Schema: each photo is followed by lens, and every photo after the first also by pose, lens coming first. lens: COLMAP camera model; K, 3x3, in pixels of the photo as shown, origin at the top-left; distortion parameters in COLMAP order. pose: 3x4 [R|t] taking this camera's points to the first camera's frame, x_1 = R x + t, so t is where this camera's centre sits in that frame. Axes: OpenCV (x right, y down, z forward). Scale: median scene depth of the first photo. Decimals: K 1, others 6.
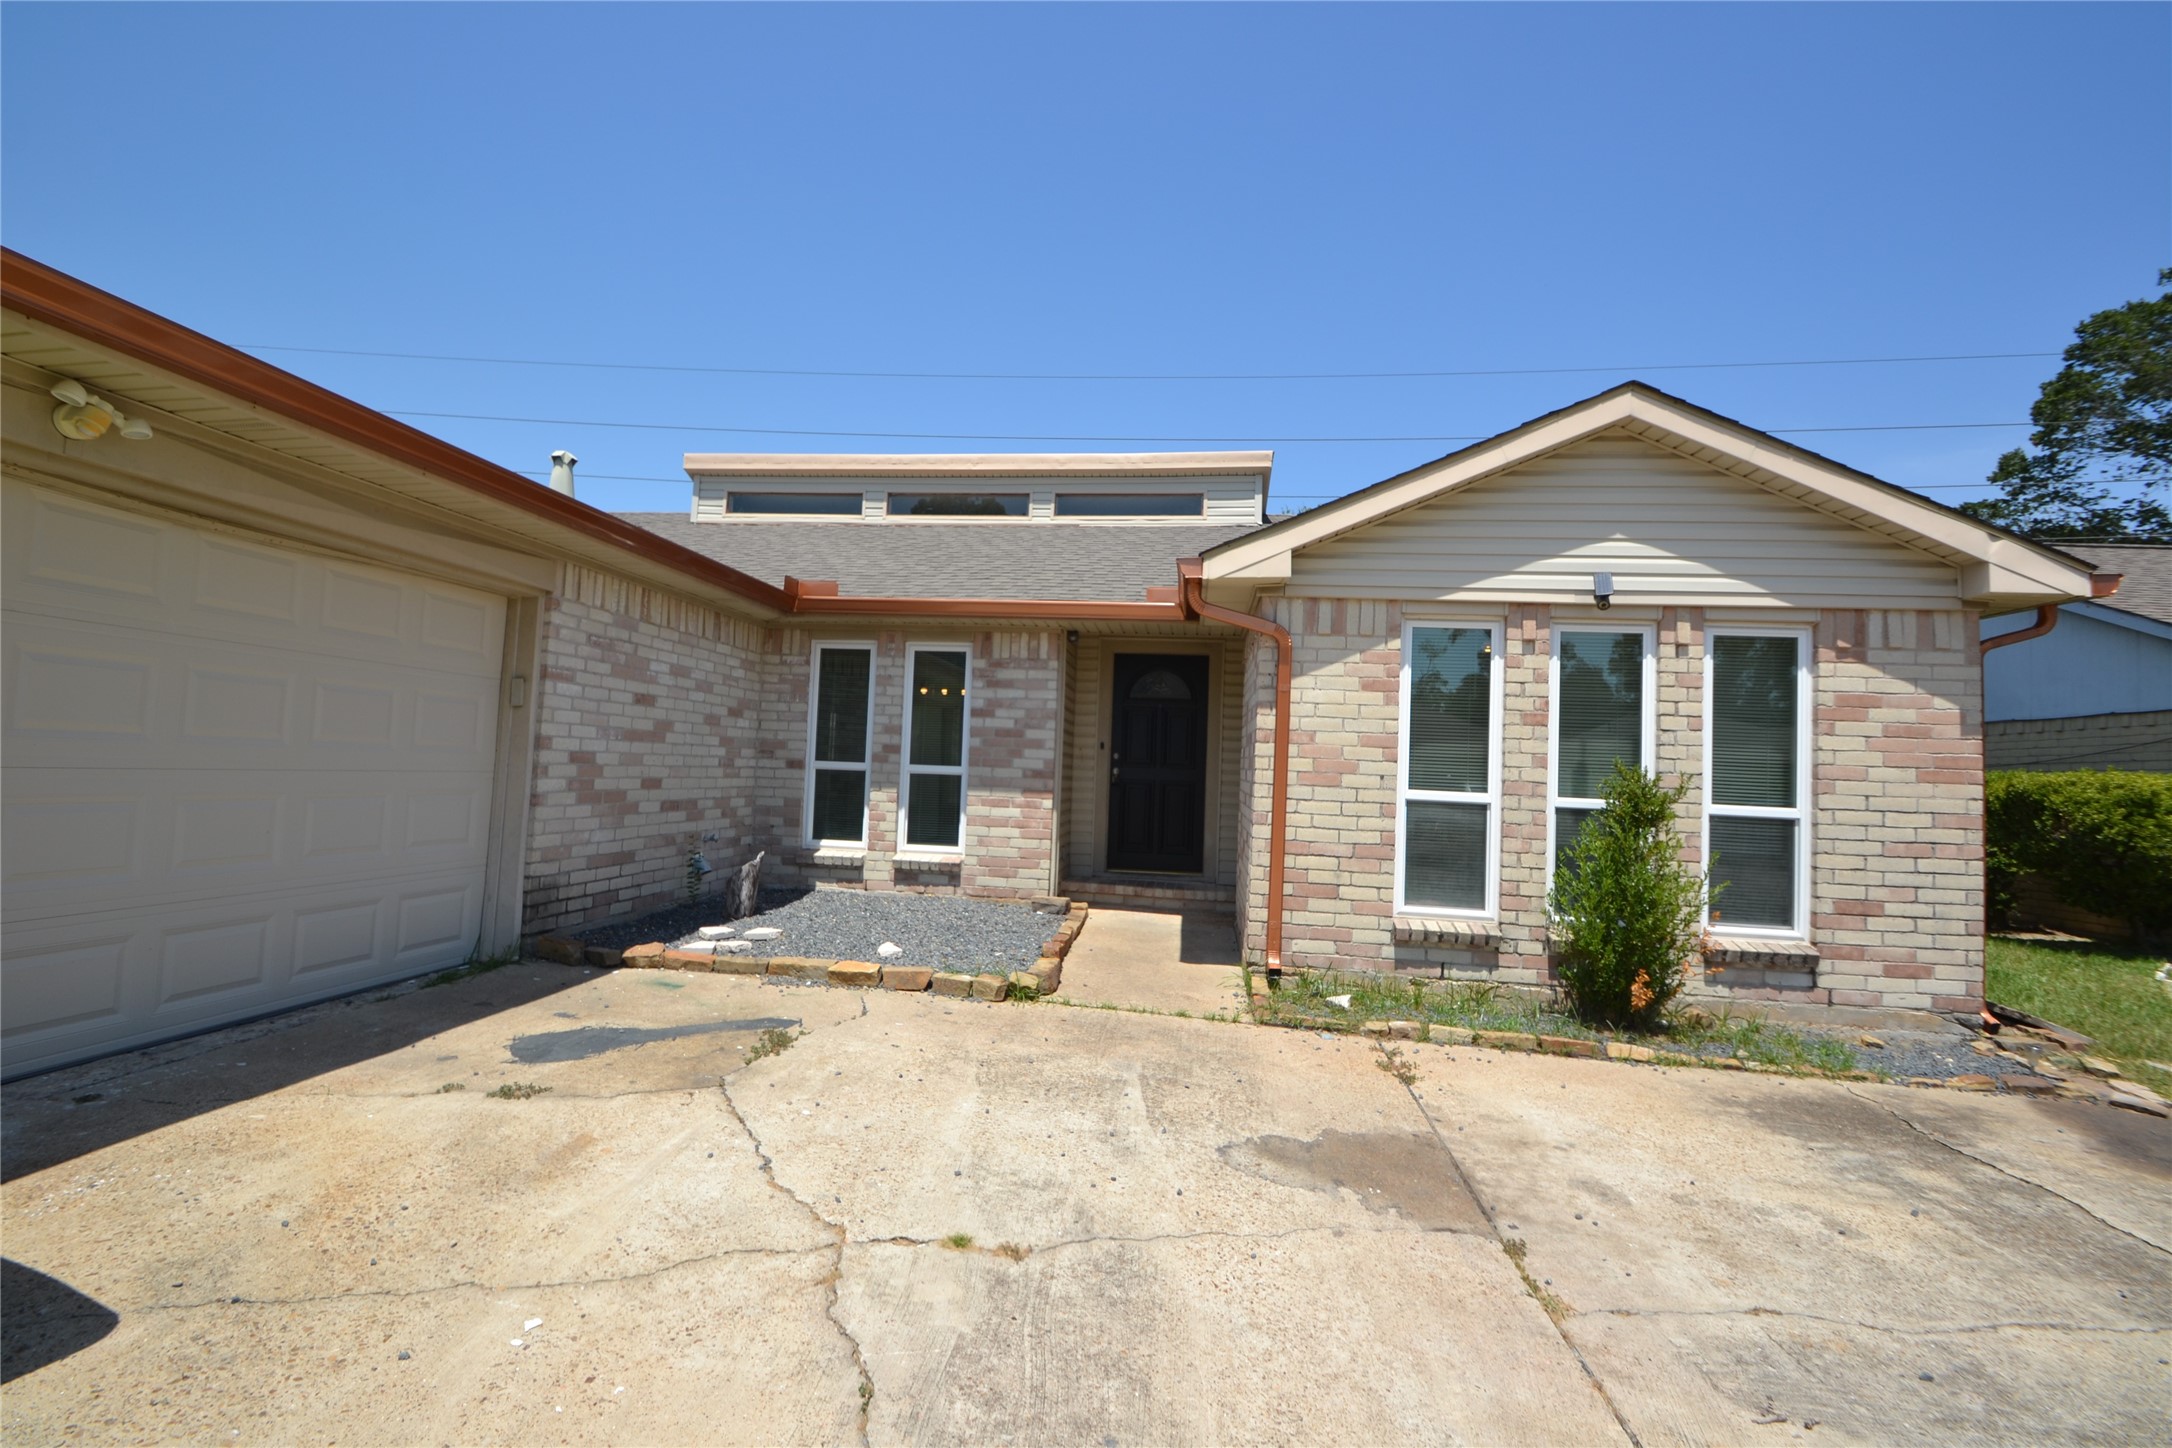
lens RADIAL K [[970.9, 0, 1073.6], [0, 970.9, 717.8], [0, 0, 1]] dist [0.008963, -0.014735]
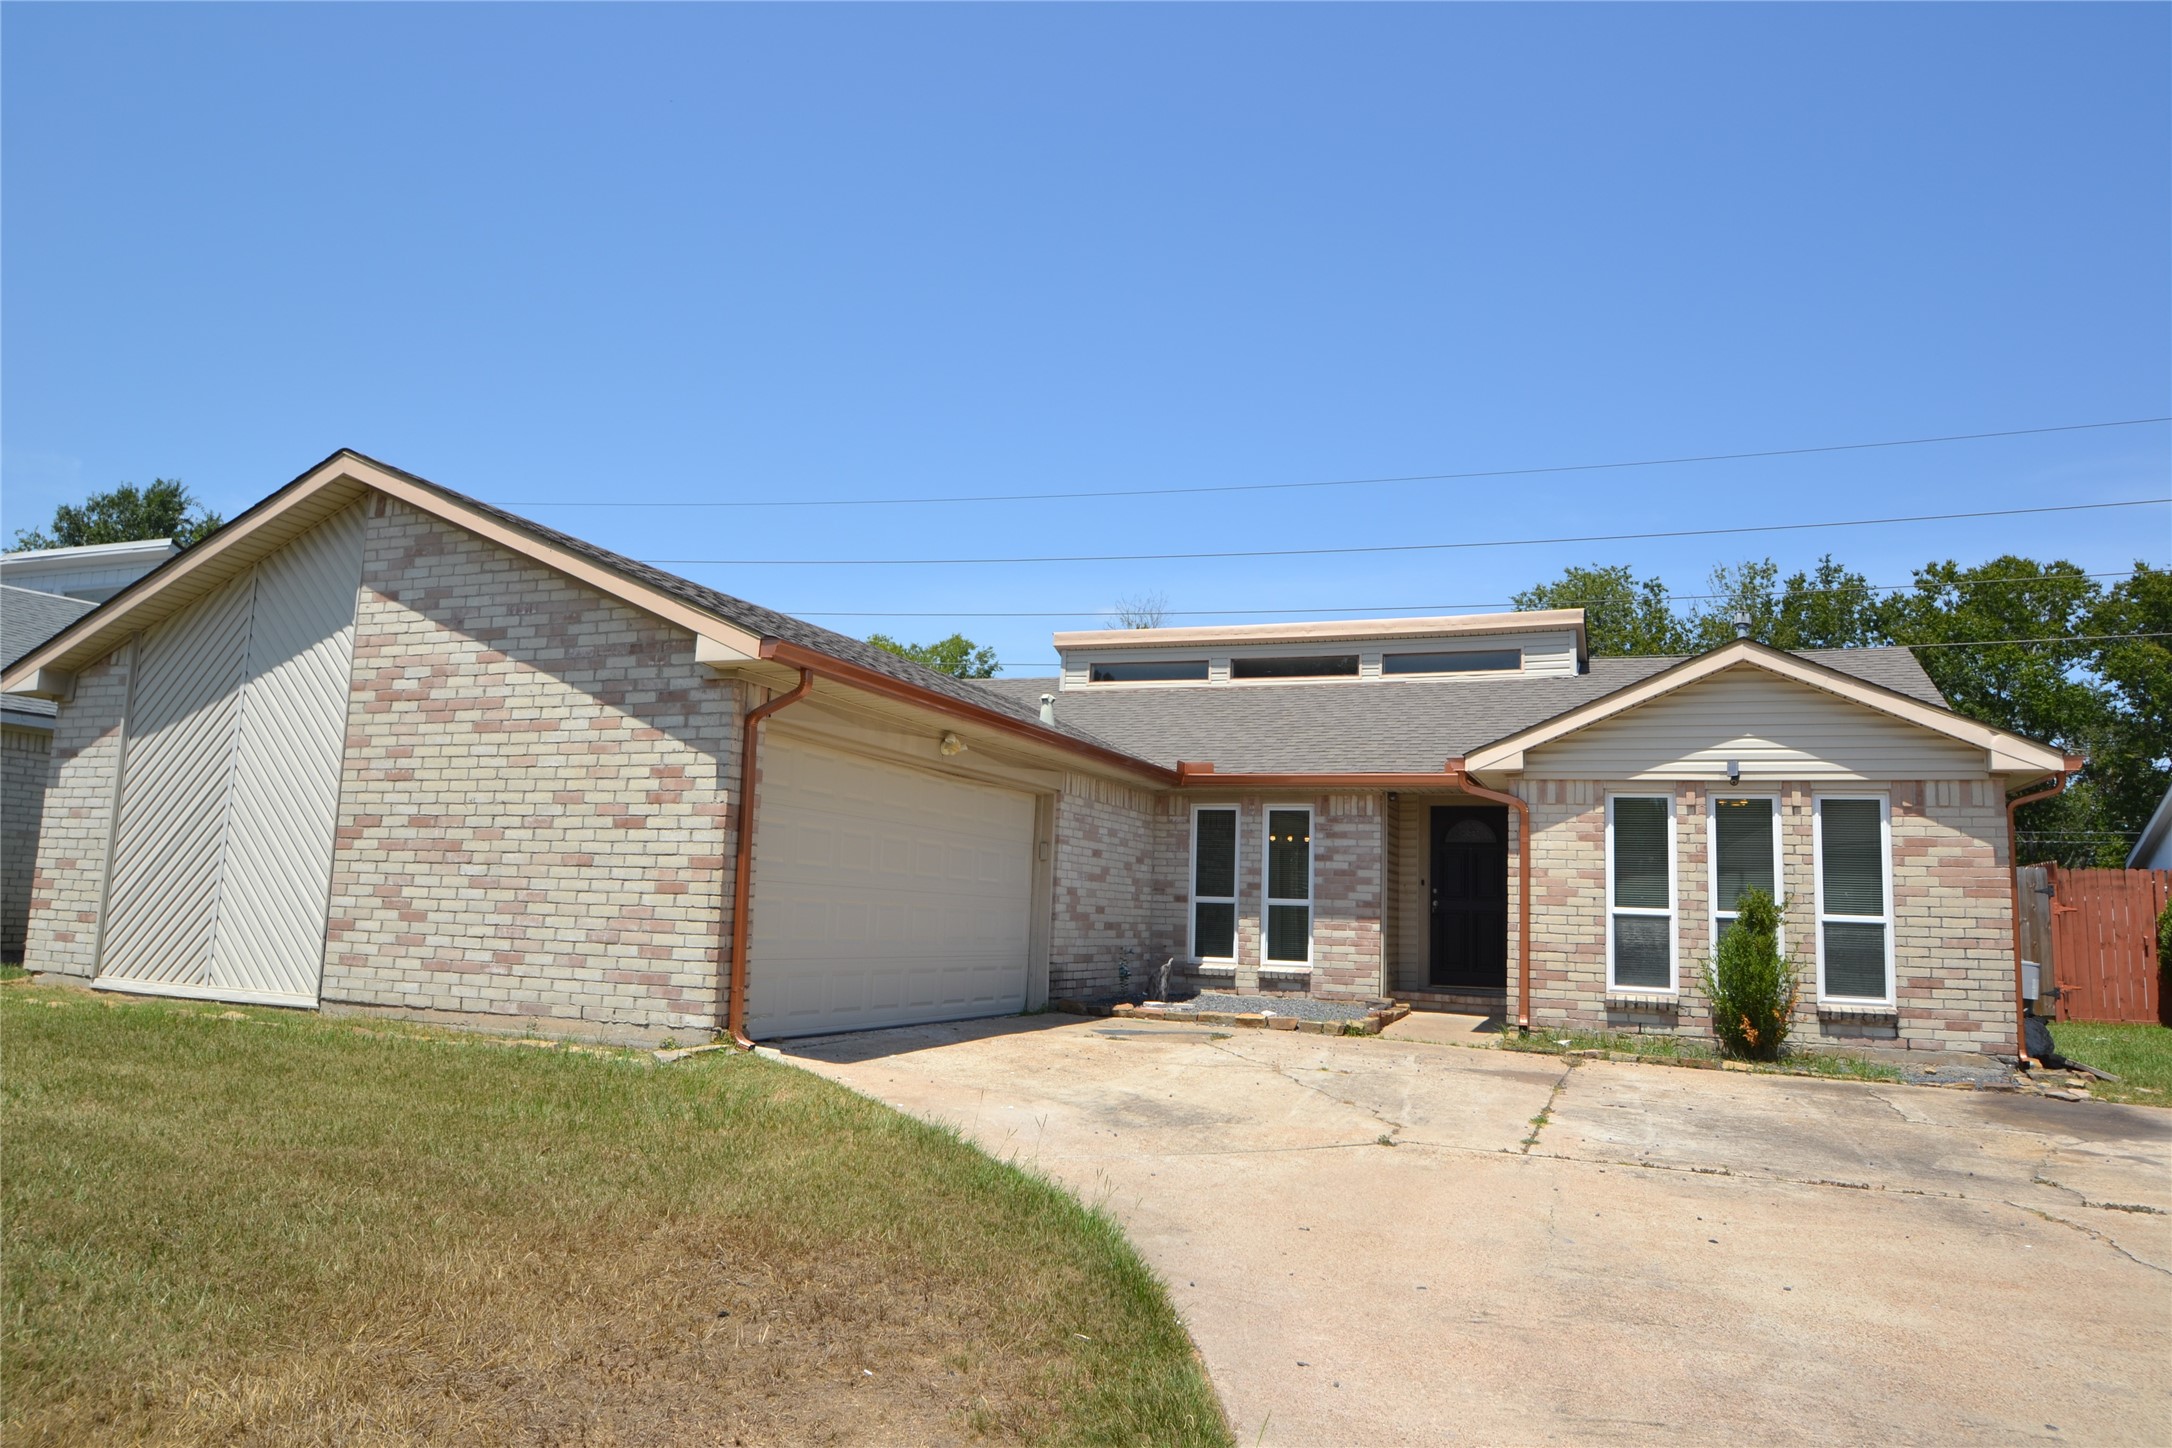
lens RADIAL K [[1445.8, 0, 1075.2], [0, 1445.8, 722.2], [0, 0, 1]] dist [-0.030037, 0.000297]
pose [[0.966591, -0.038468, -0.253421, 0.084646], [0.015423, 0.995612, -0.092303, -0.012594], [0.255860, 0.085311, 0.962942, -0.994112]]
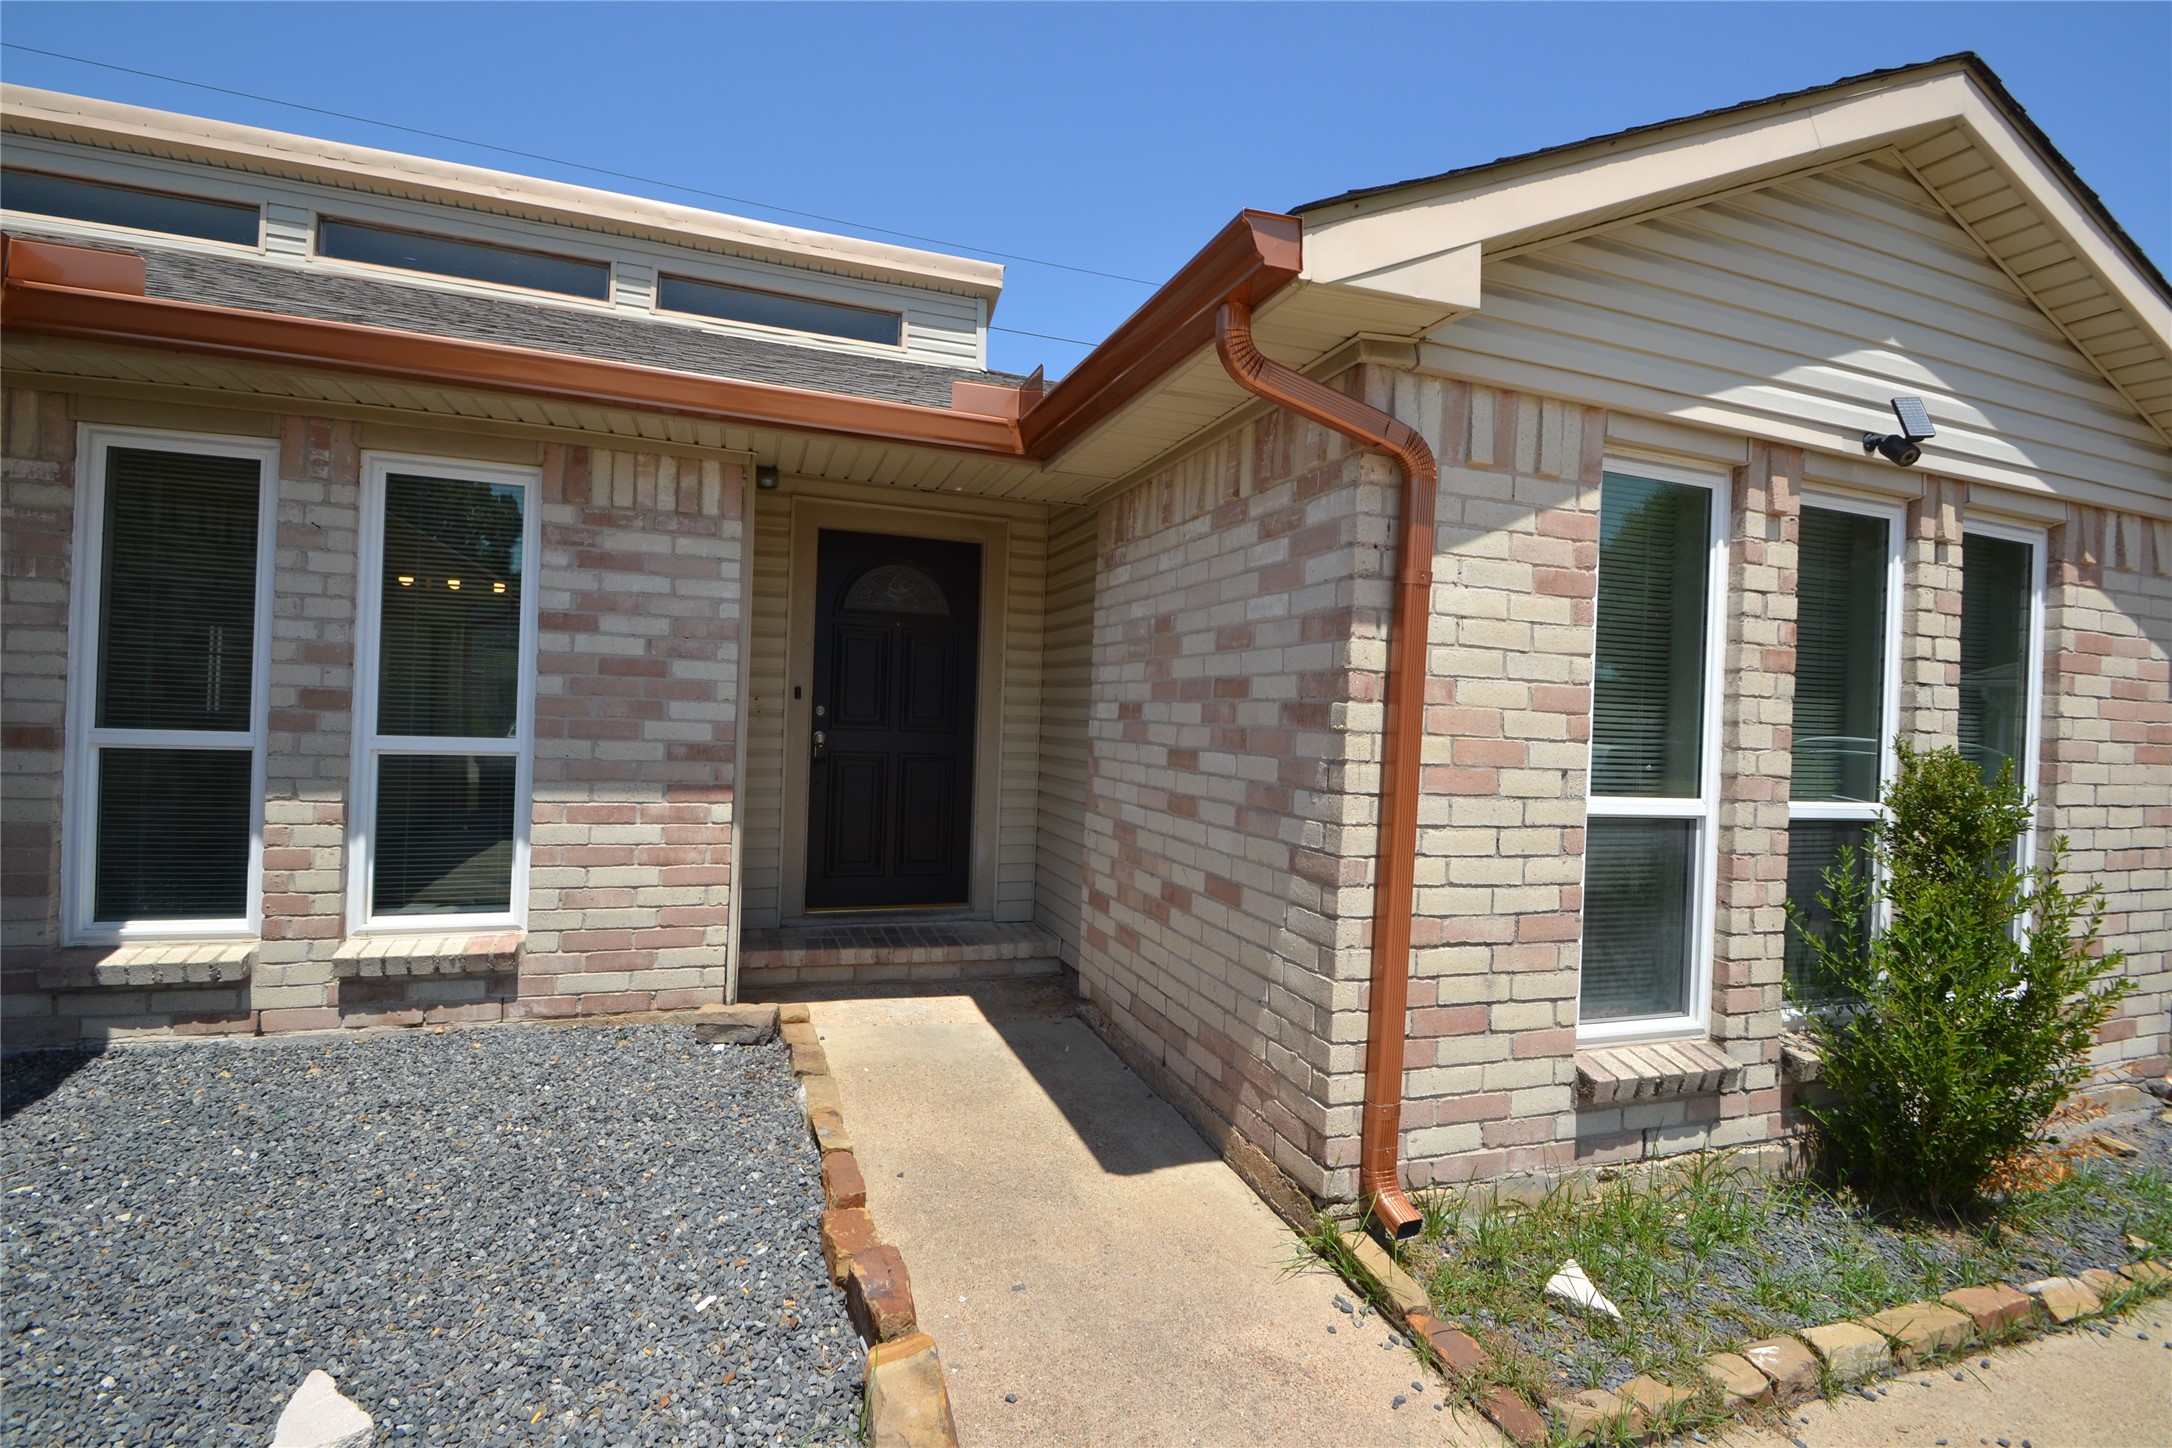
lens RADIAL K [[964.2, 0, 1075.1], [0, 964.2, 715.9], [0, 0, 1]] dist [0.015575, -0.018535]
pose [[0.894937, -0.004469, 0.446171, -0.085787], [-0.023812, 0.998046, 0.057760, 0.007344], [-0.445558, -0.062316, 0.893082, 0.493780]]
